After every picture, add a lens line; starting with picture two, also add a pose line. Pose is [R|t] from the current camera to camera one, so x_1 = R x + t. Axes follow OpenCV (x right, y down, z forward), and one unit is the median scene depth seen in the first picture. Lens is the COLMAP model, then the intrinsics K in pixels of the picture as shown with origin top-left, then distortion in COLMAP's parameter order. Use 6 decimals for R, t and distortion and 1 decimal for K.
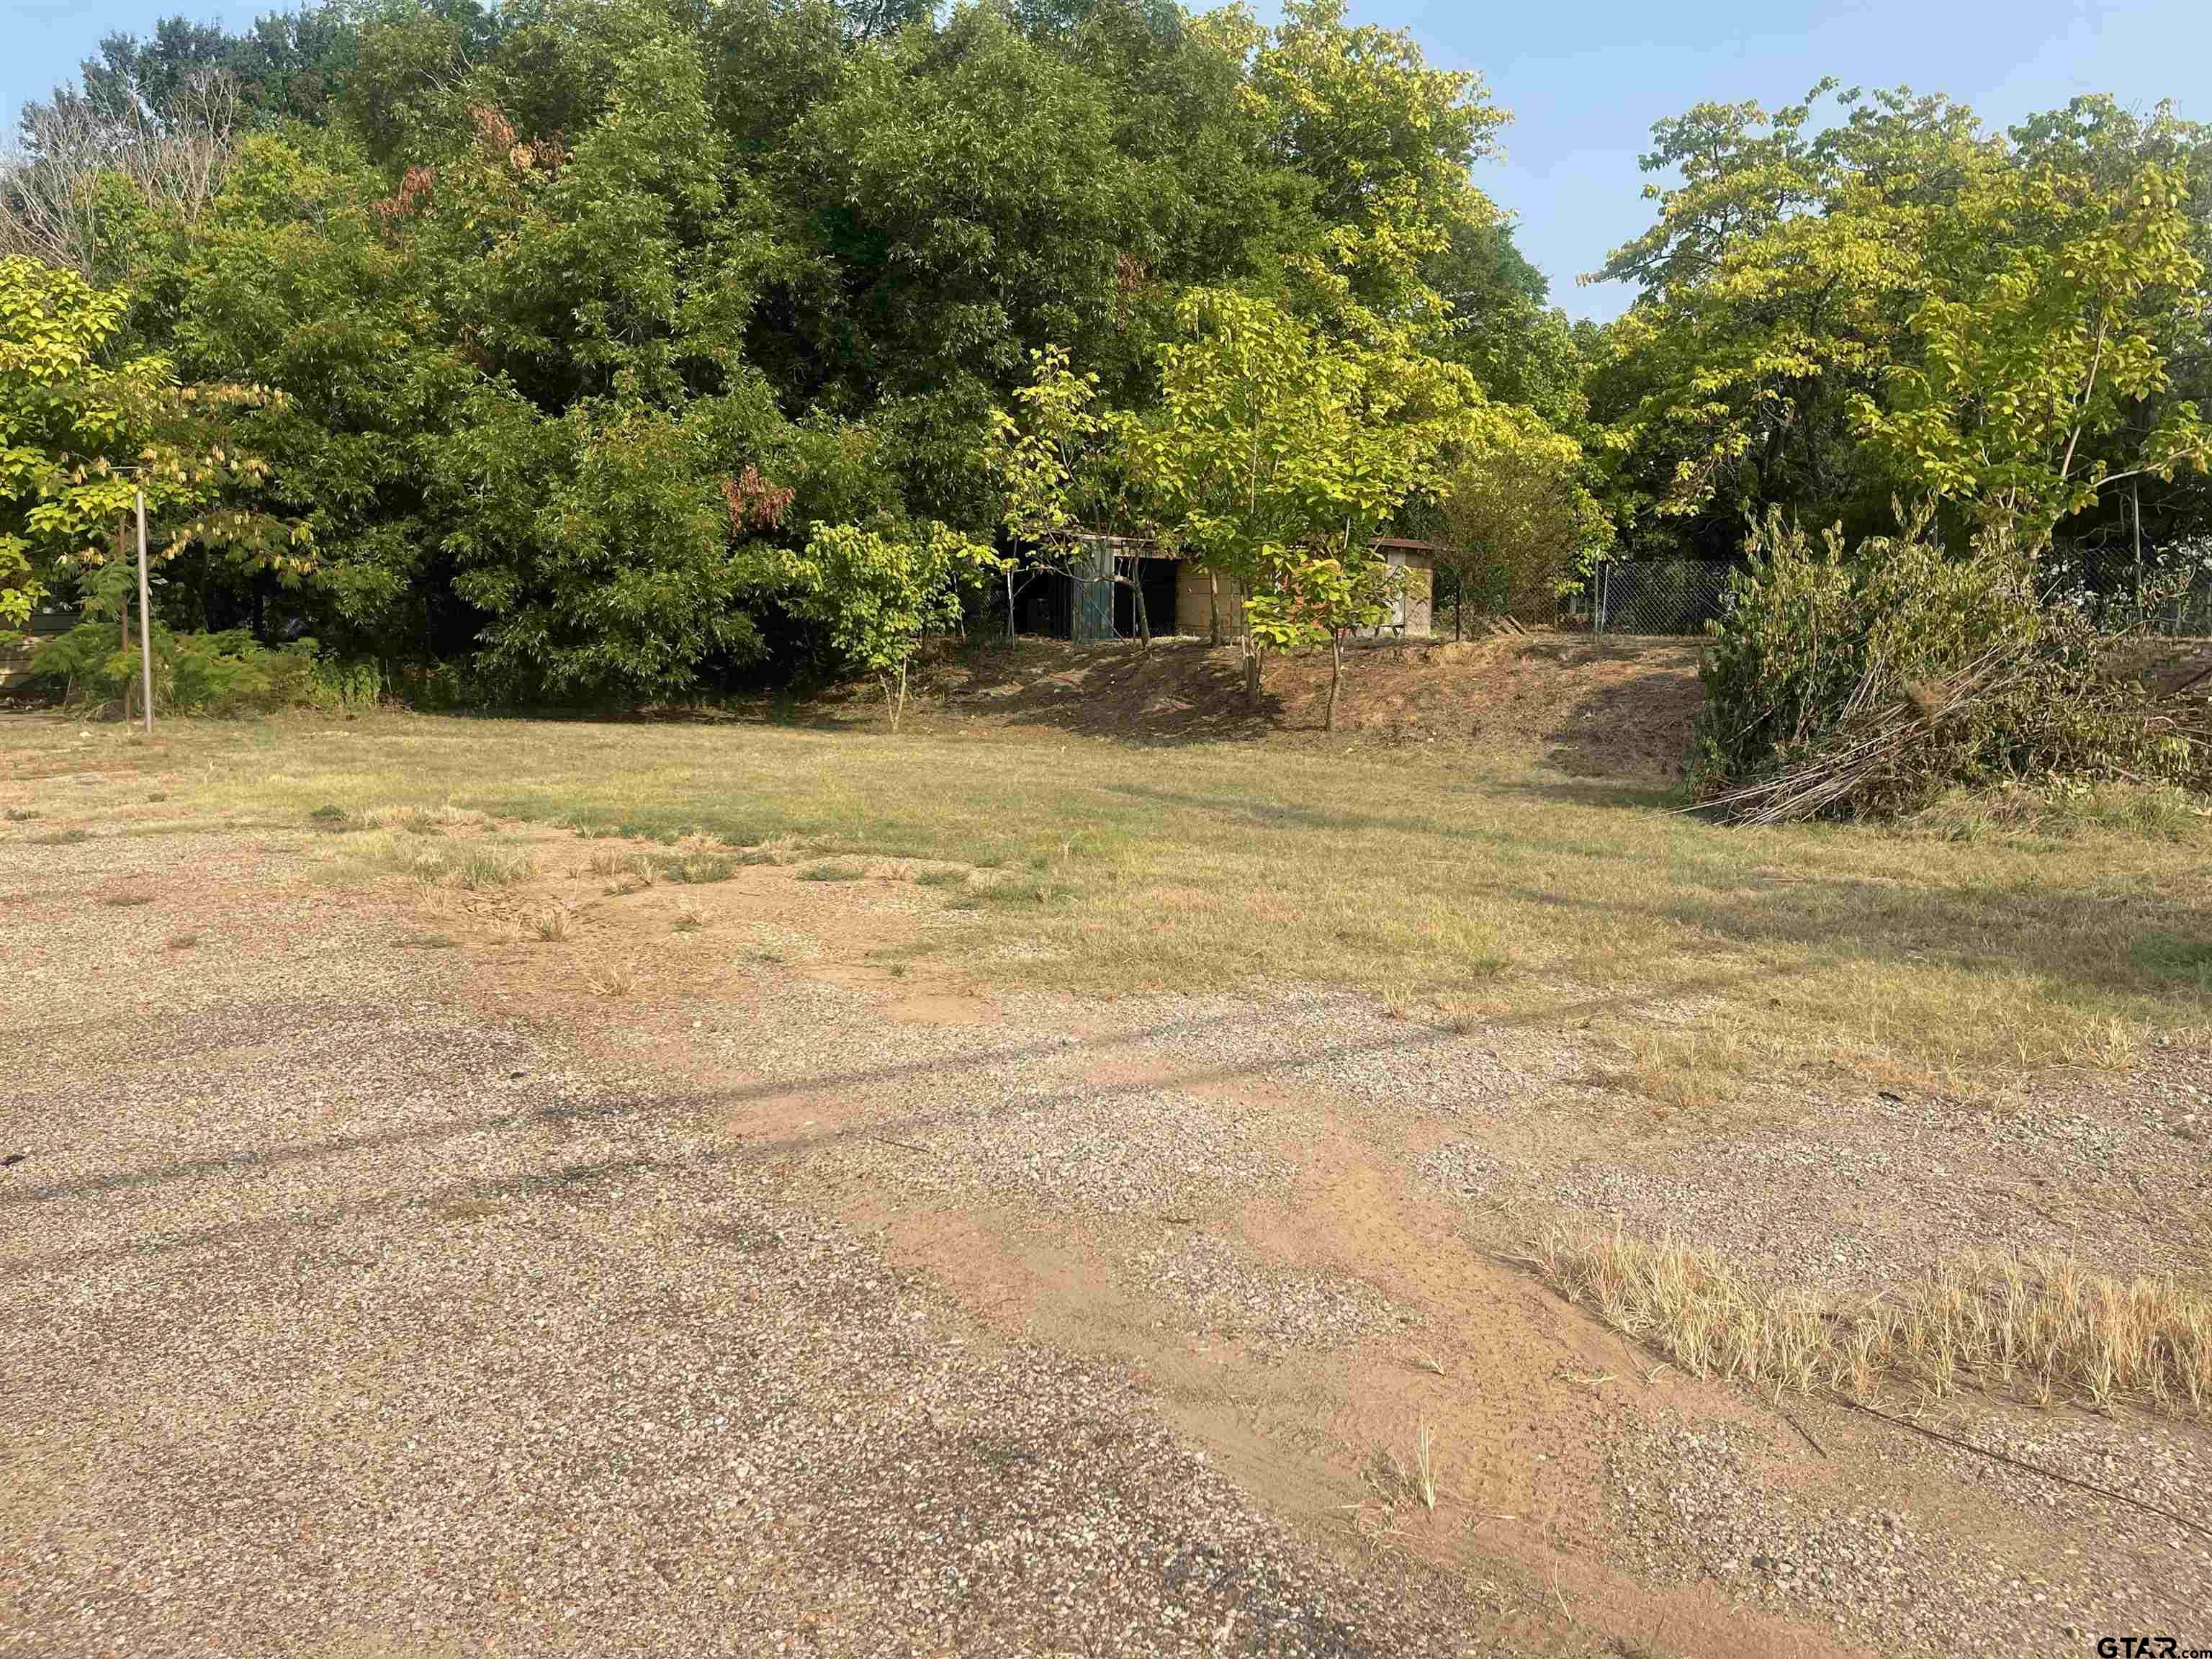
lens RADIAL K [[1670.7, 0, 1122.6], [0, 1670.7, 807.1], [0, 0, 1]] dist [0.076082, -0.100581]
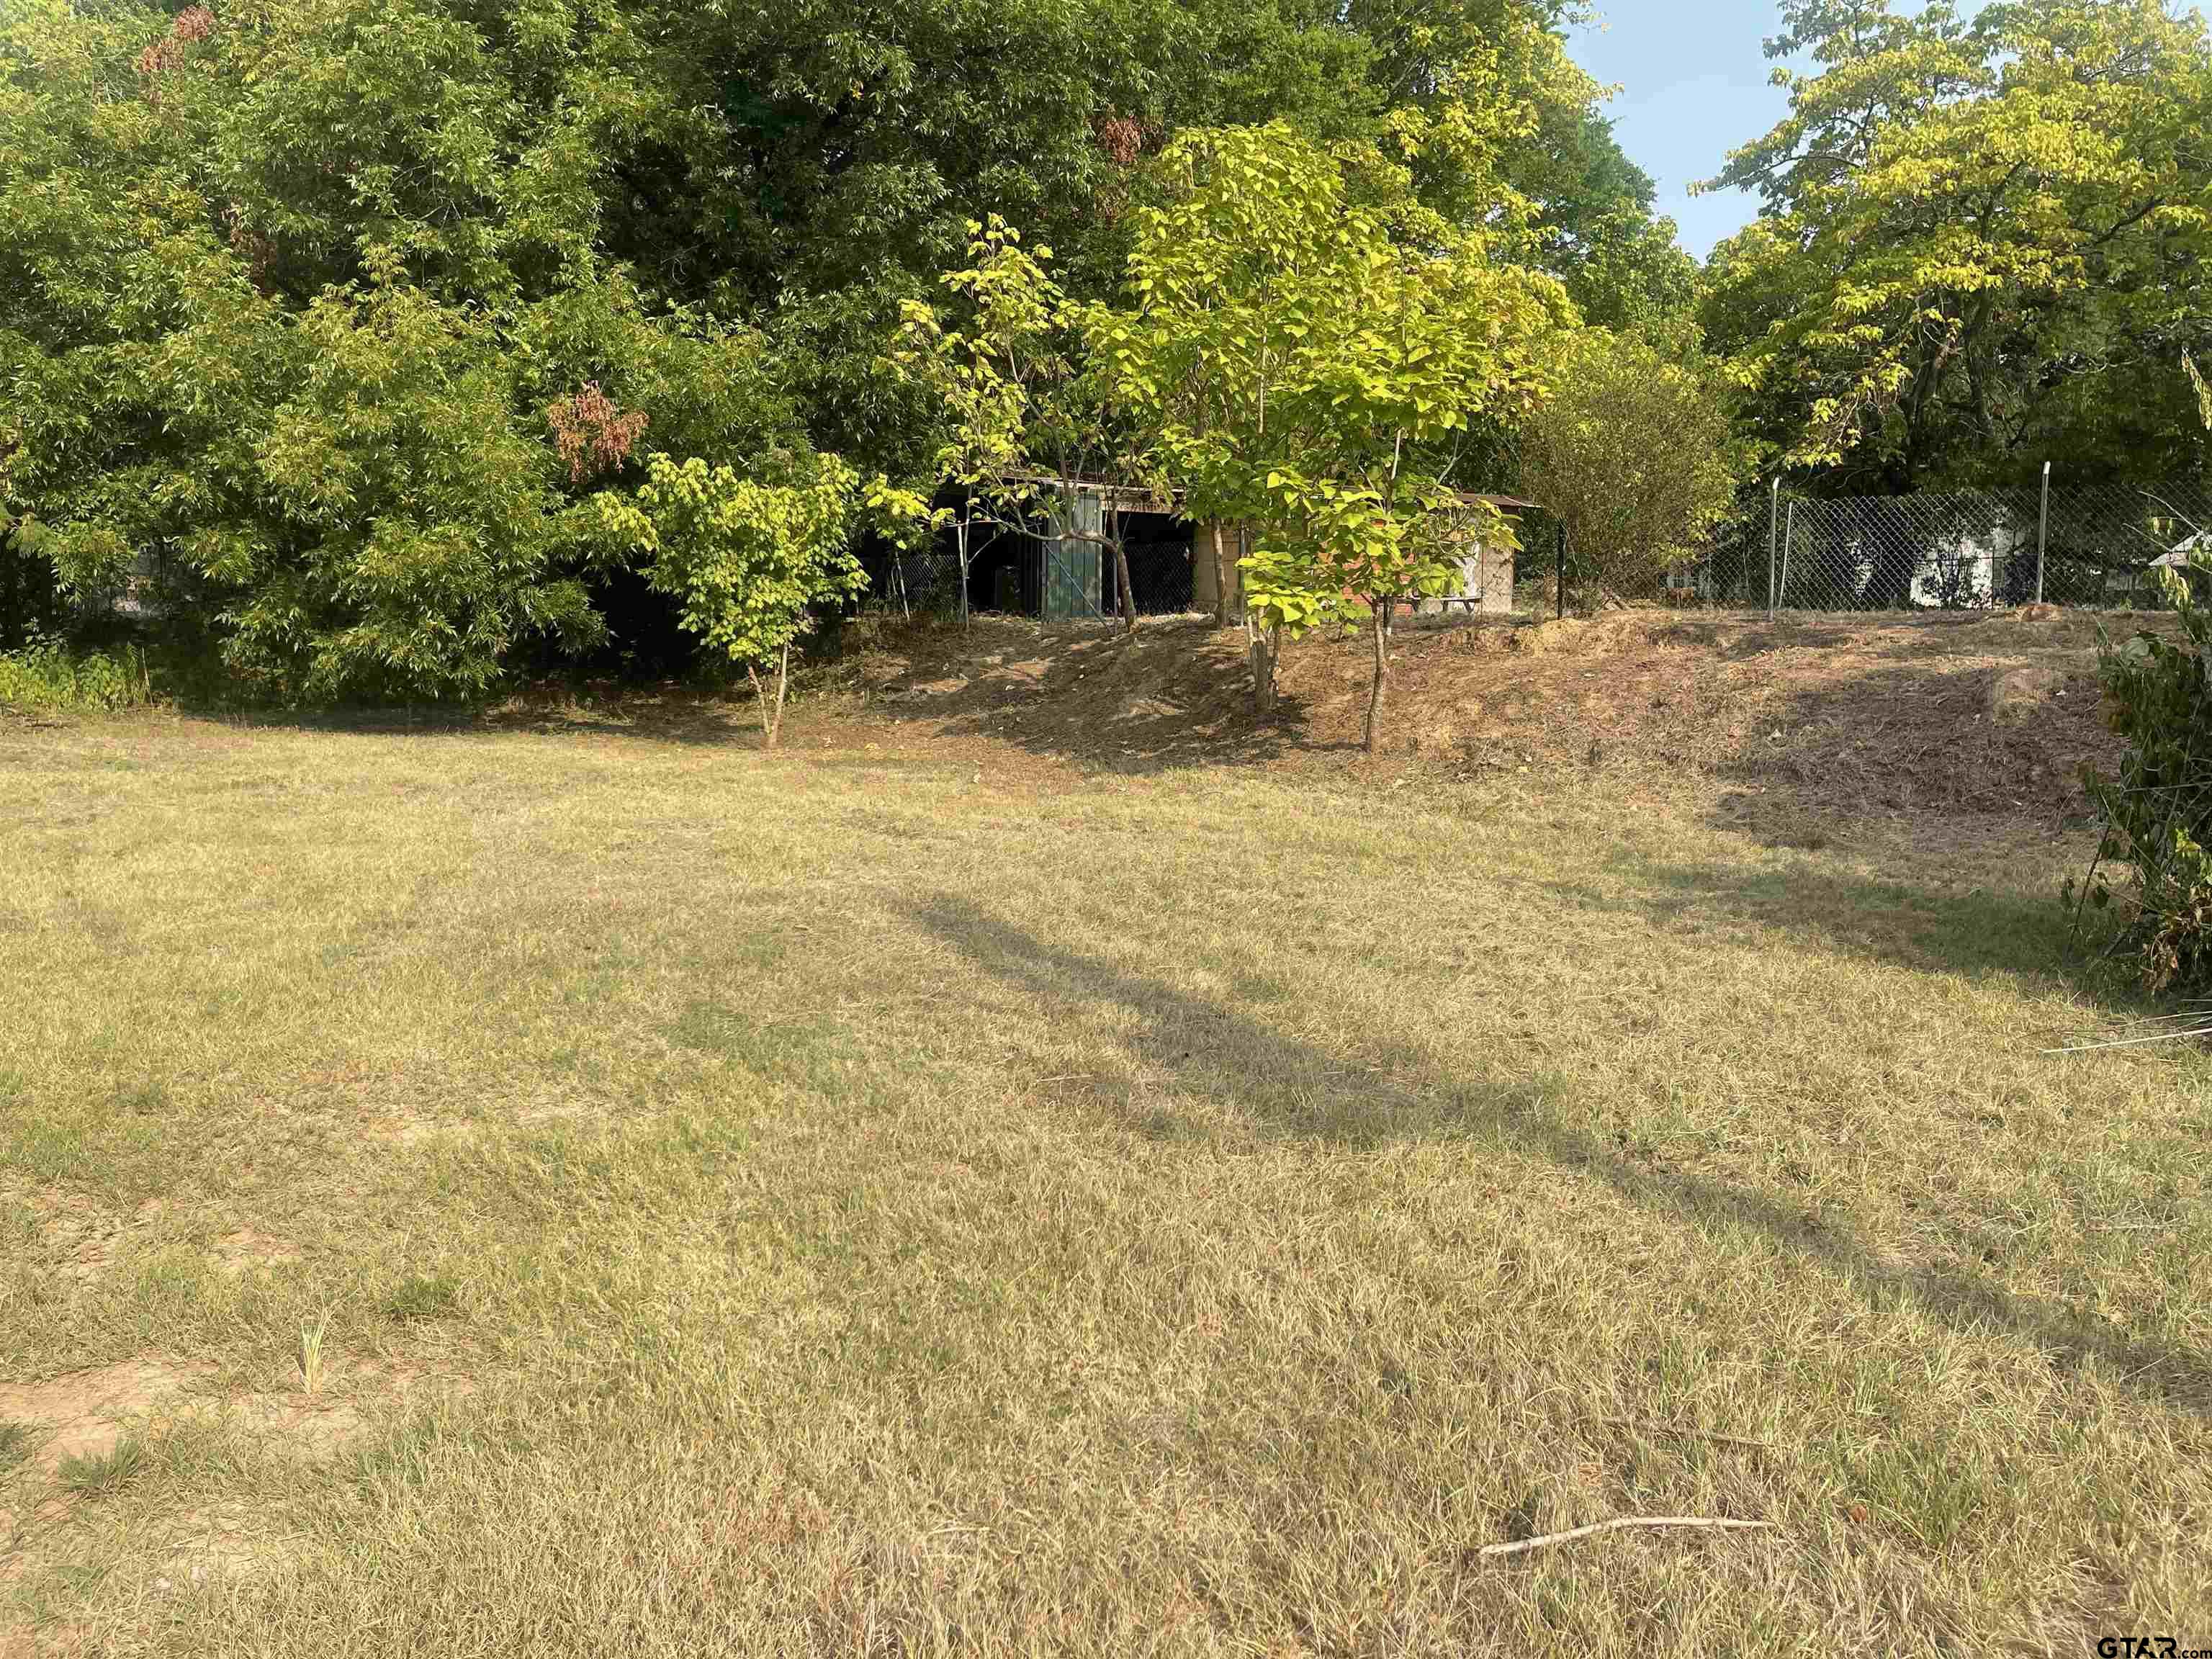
lens RADIAL K [[1670.7, 0, 1120.5], [0, 1670.7, 808.8], [0, 0, 1]] dist [0.076082, -0.100581]
pose [[0.999108, 0.001370, -0.042196, 0.045874], [-0.000830, 0.999917, 0.012820, -0.027804], [0.042210, -0.012773, 0.999027, 0.284870]]
